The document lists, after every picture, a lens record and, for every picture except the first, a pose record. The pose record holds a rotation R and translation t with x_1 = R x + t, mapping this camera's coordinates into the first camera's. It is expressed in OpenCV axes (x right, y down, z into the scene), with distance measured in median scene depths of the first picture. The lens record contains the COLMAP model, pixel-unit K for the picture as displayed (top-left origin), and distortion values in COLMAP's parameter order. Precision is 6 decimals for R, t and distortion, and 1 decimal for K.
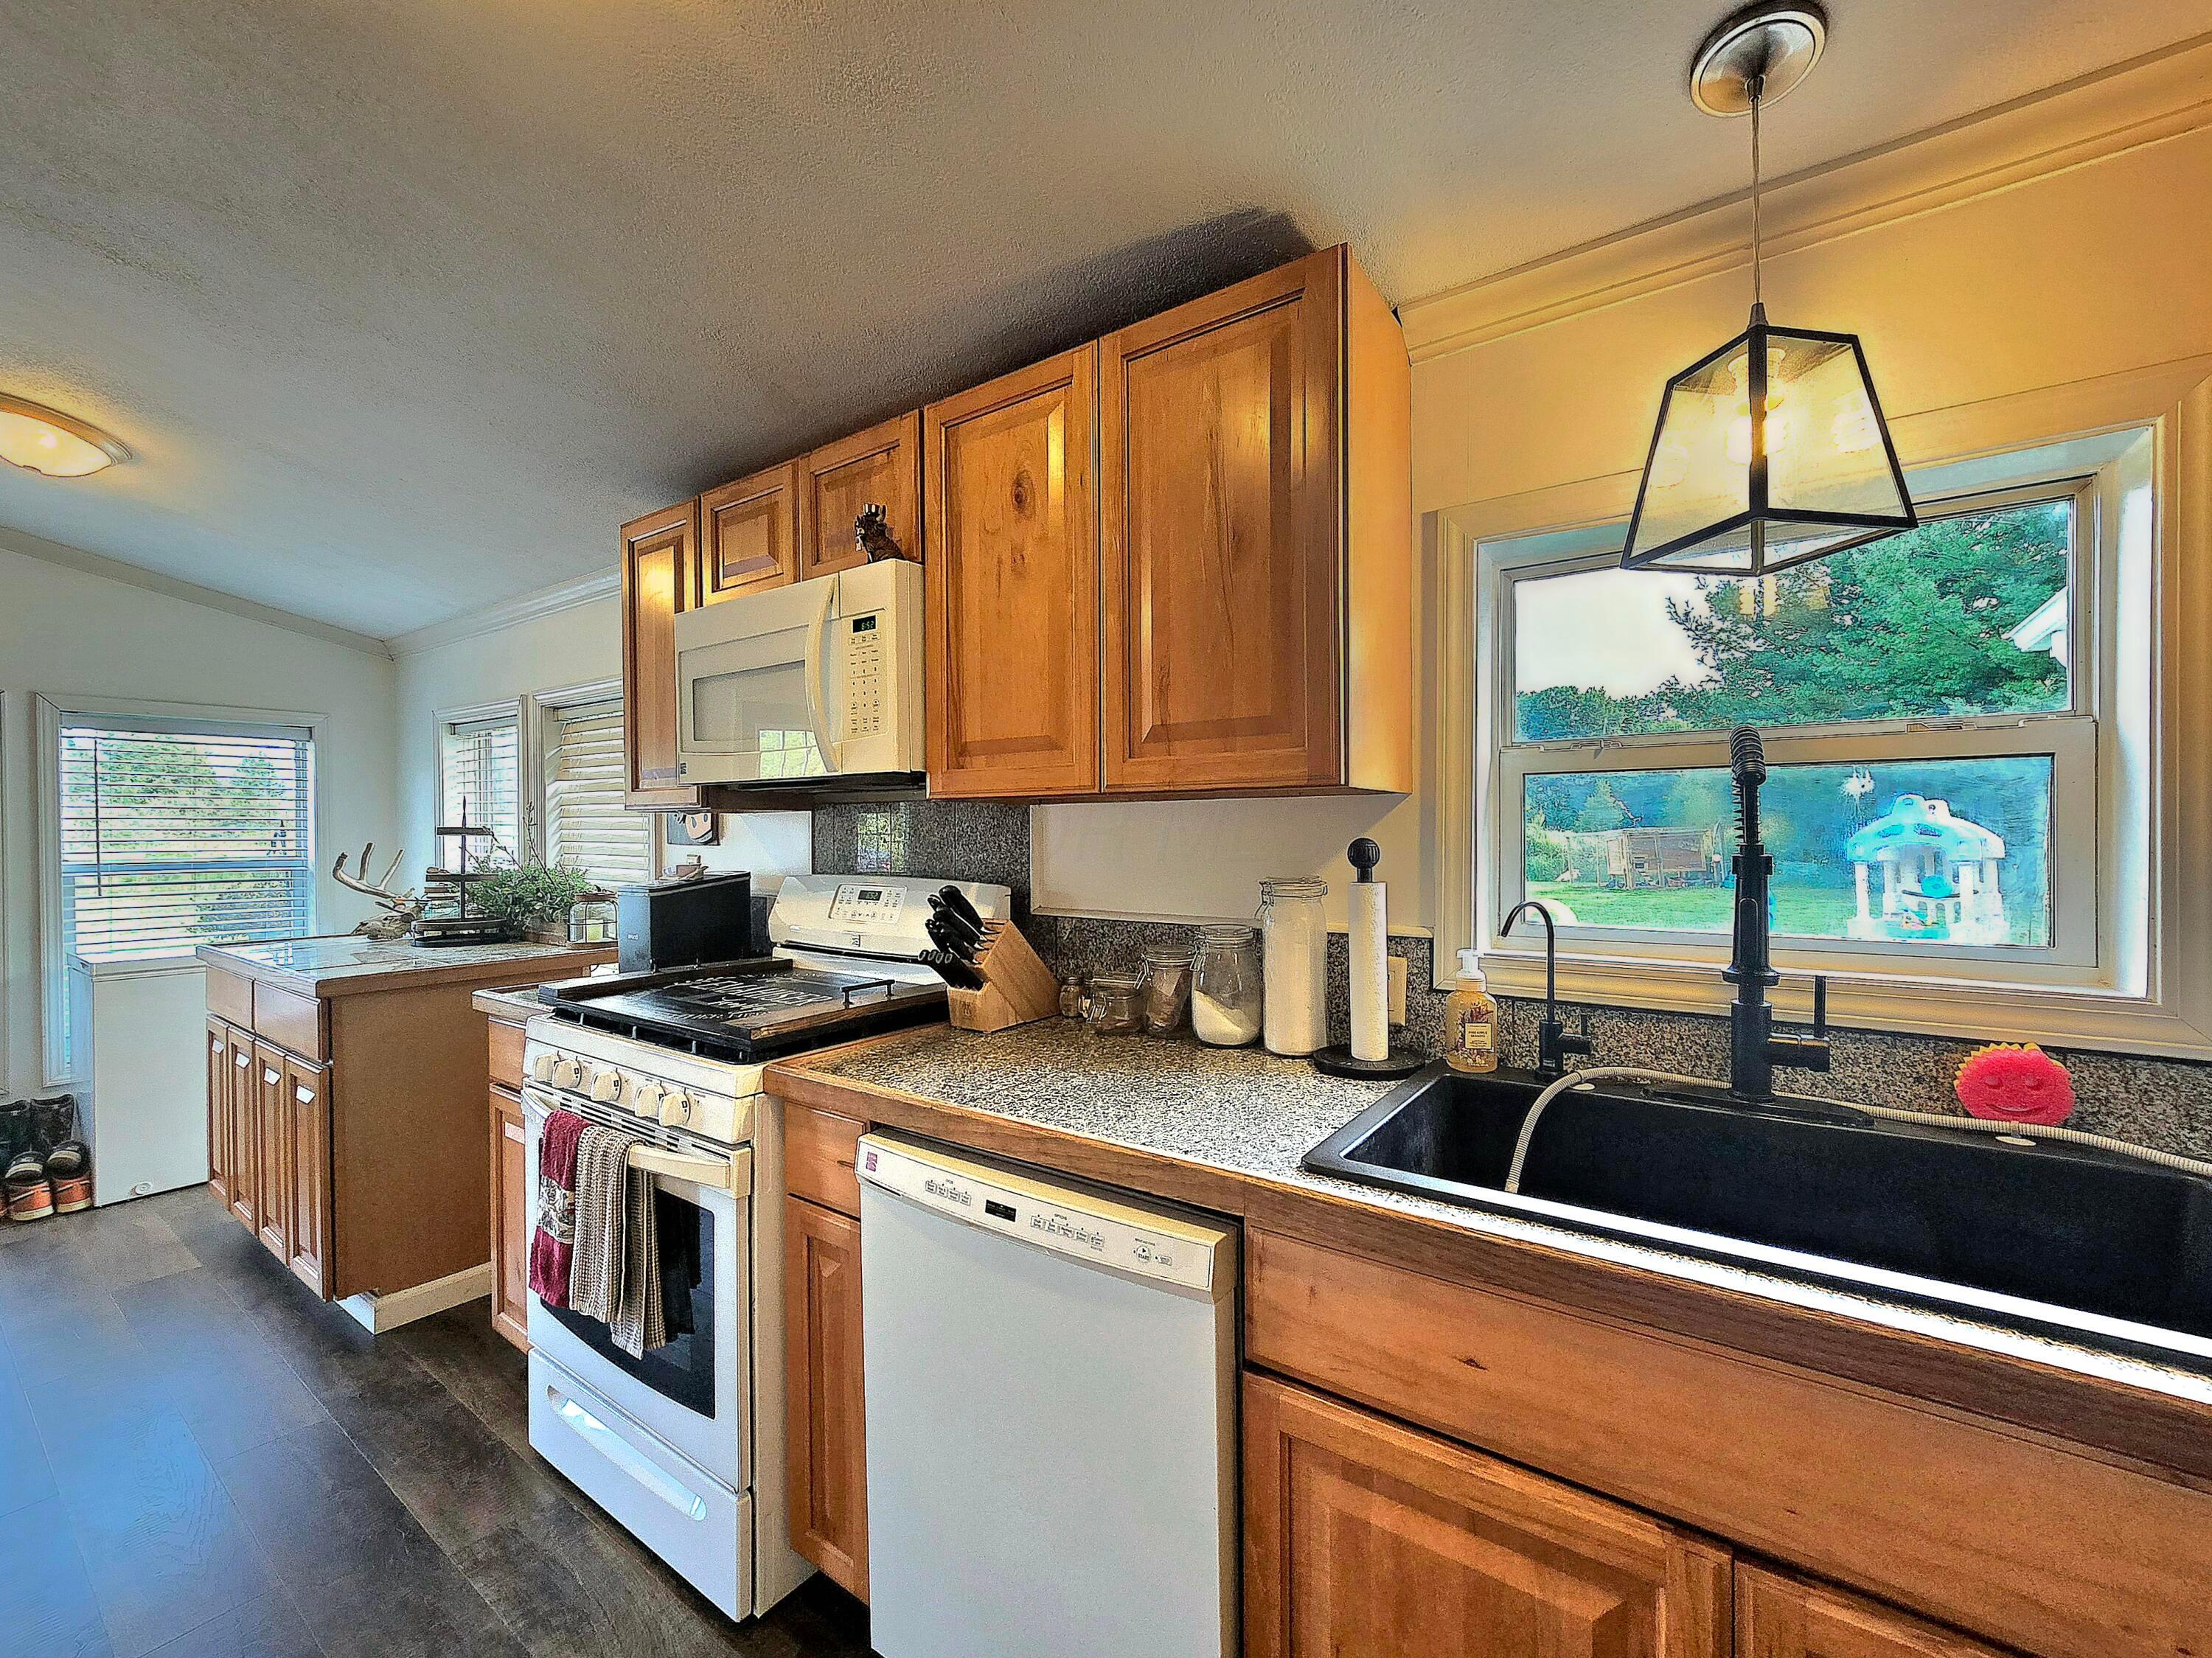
lens RADIAL K [[933.1, 0, 1129.9], [0, 933.1, 835.9], [0, 0, 1]] dist [-0.001637, -0.000504]
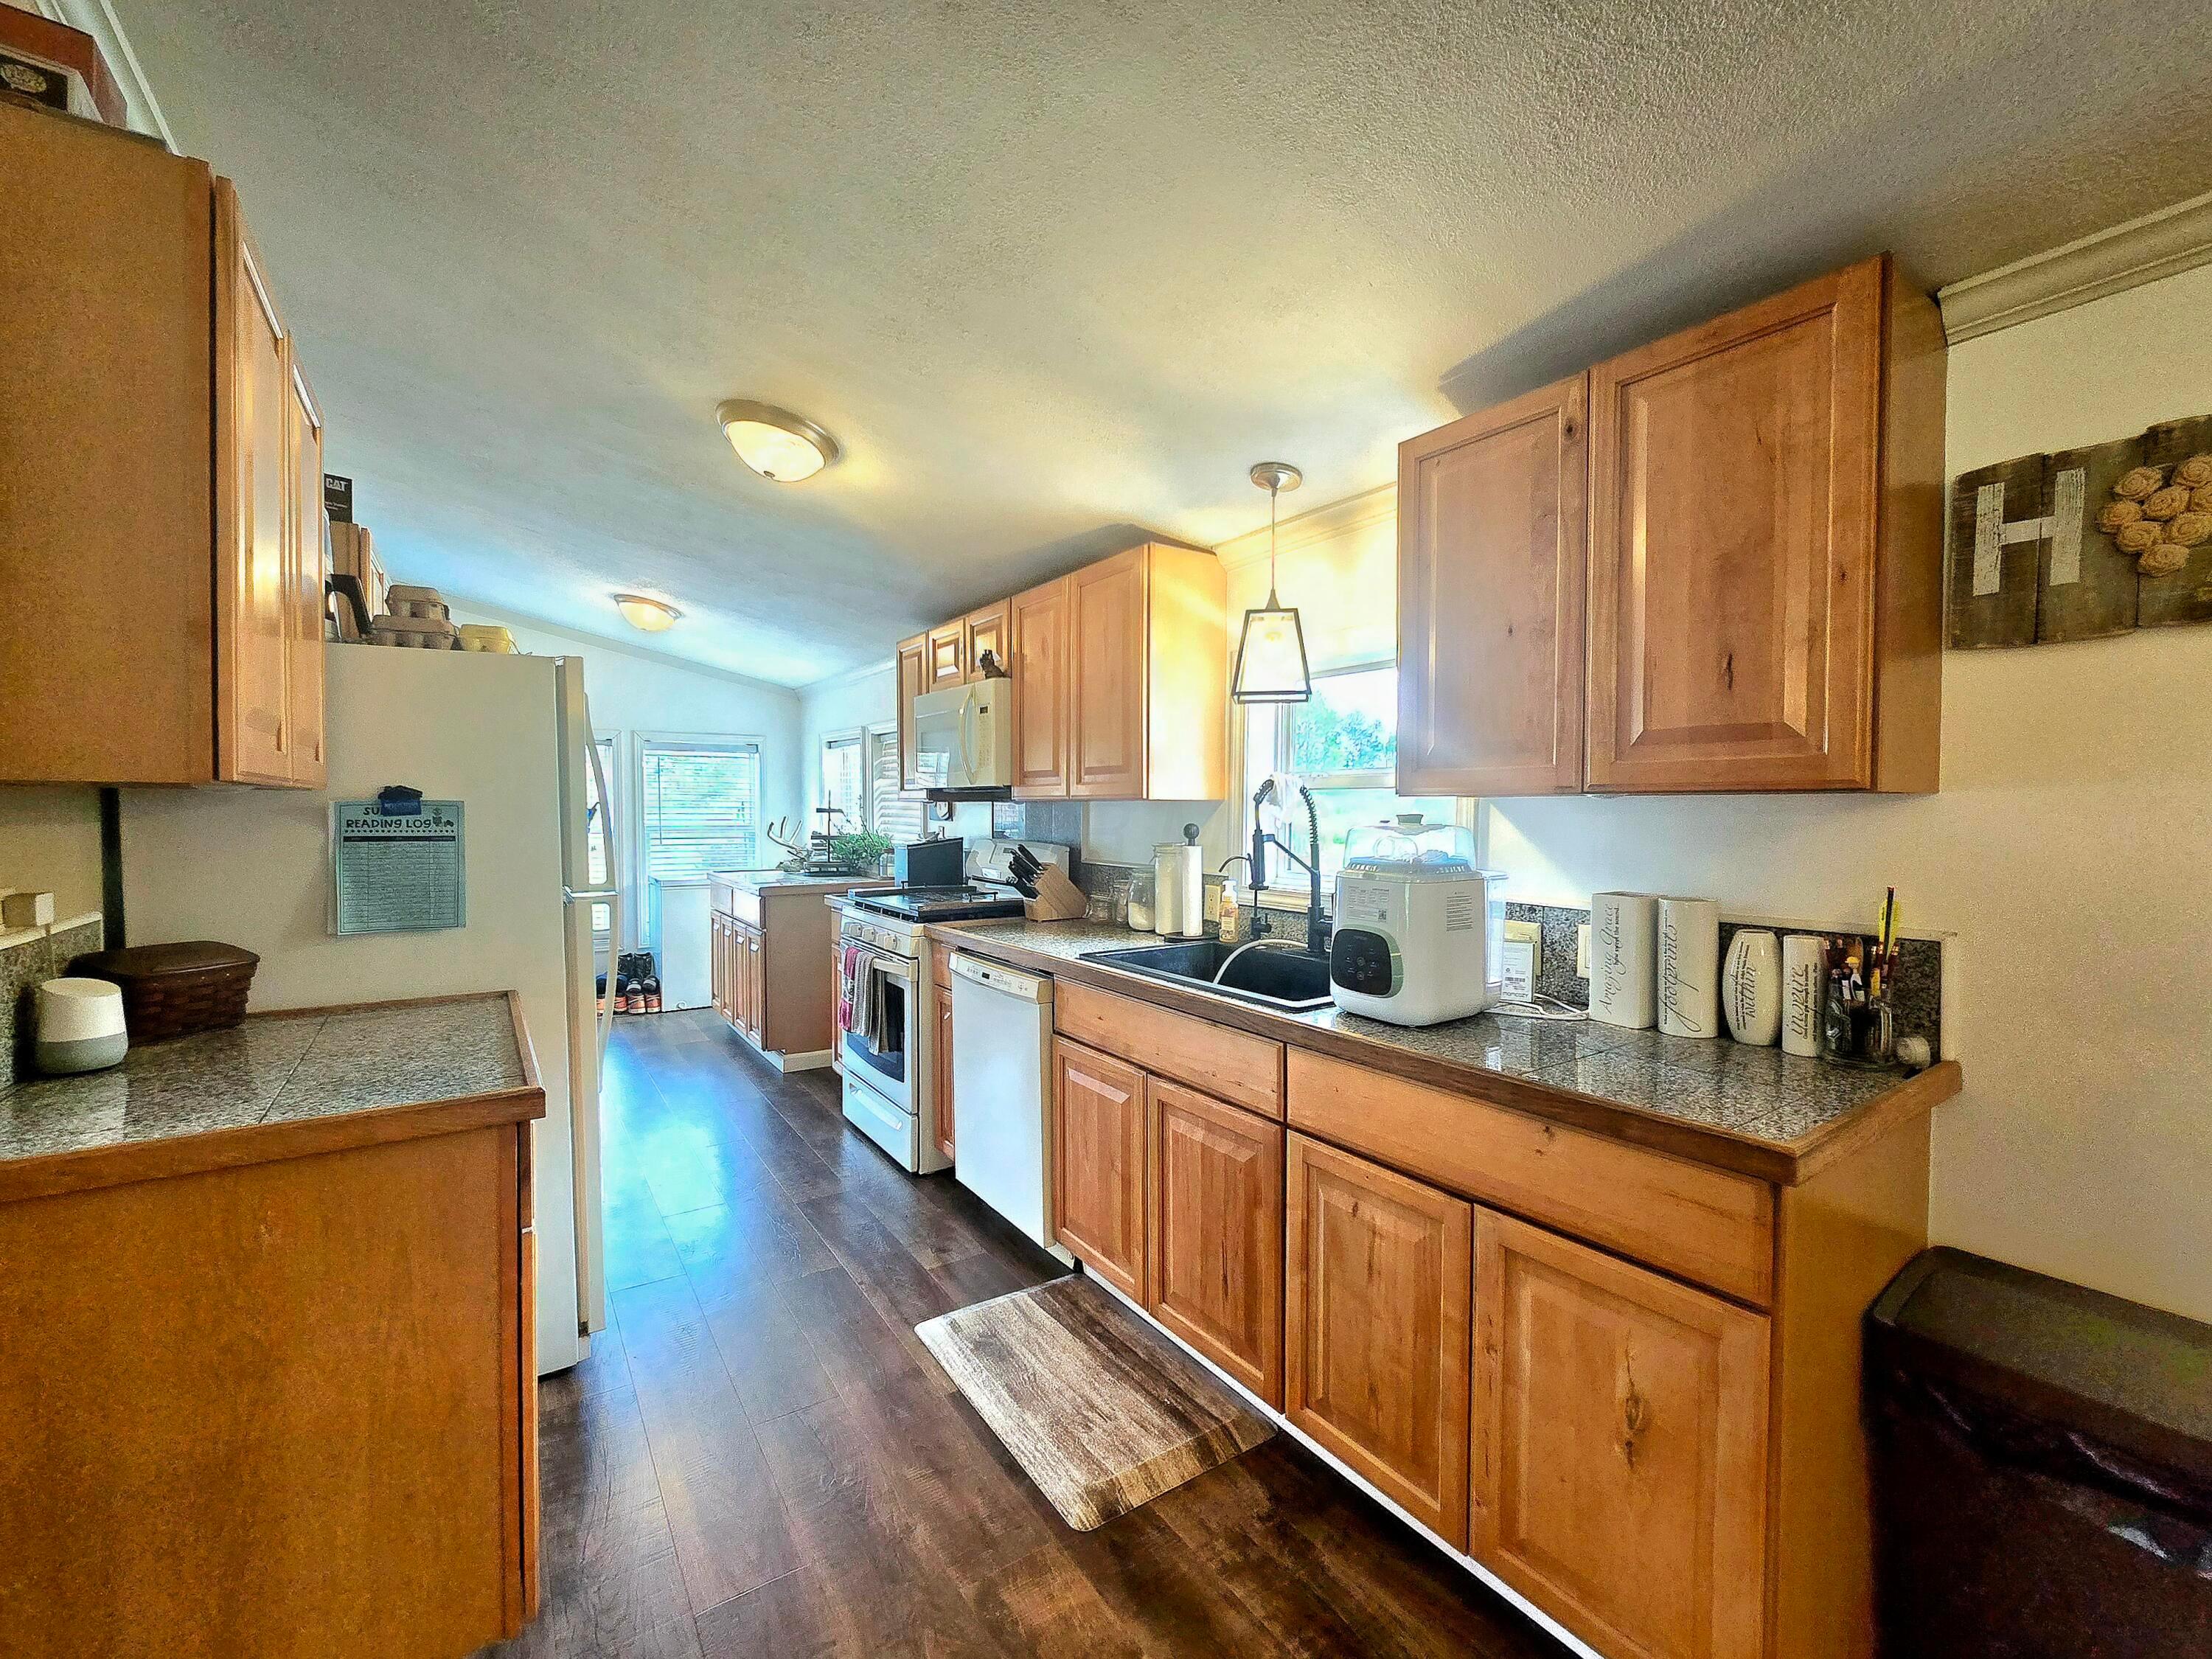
lens RADIAL K [[911.4, 0, 1113.4], [0, 911.4, 833.6], [0, 0, 1]] dist [-0.002274, 0.000467]
pose [[0.939462, 0.018389, -0.342160, 0.619146], [-0.010239, 0.999620, 0.025609, -0.019159], [0.342501, -0.020555, 0.939293, -0.697250]]
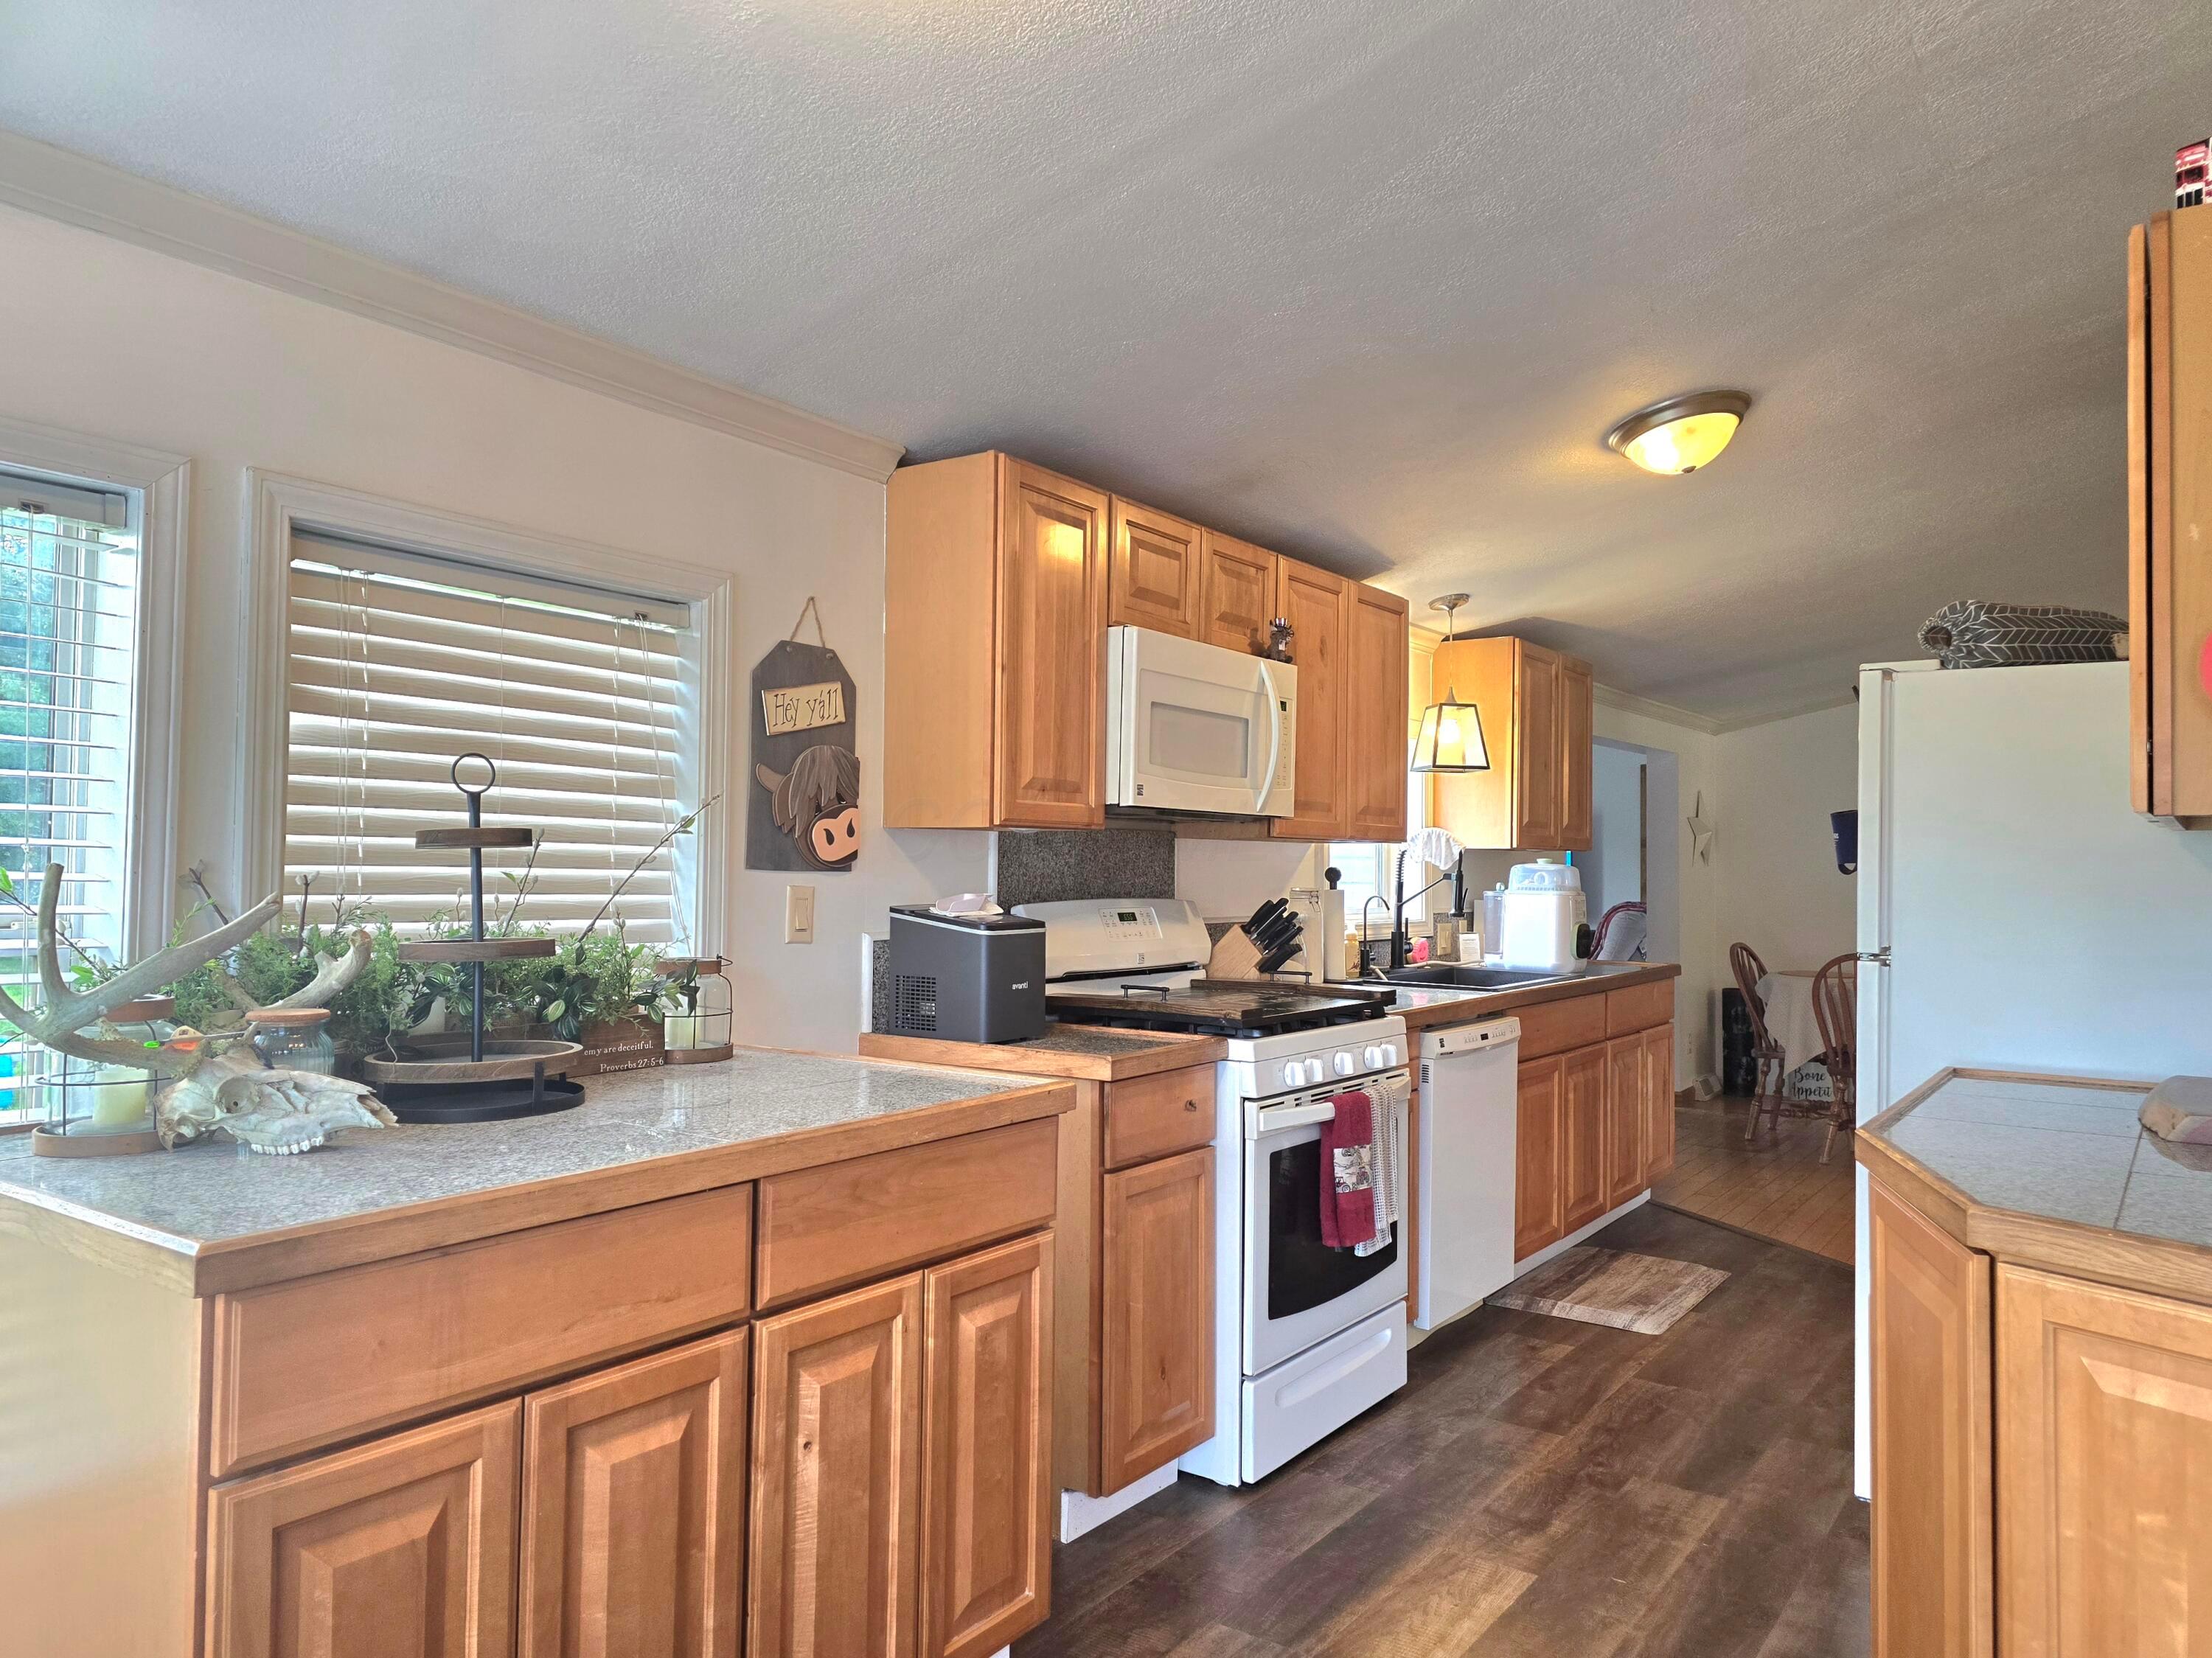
lens RADIAL K [[1482.3, 0, 1106.0], [0, 1482.3, 829.0], [0, 0, 1]] dist [0.075385, -0.074116]
pose [[-0.004389, 0.031008, 0.999510, -2.277422], [-0.008912, 0.999478, -0.031046, 0.018845], [-0.999951, -0.009044, -0.004111, 1.187086]]
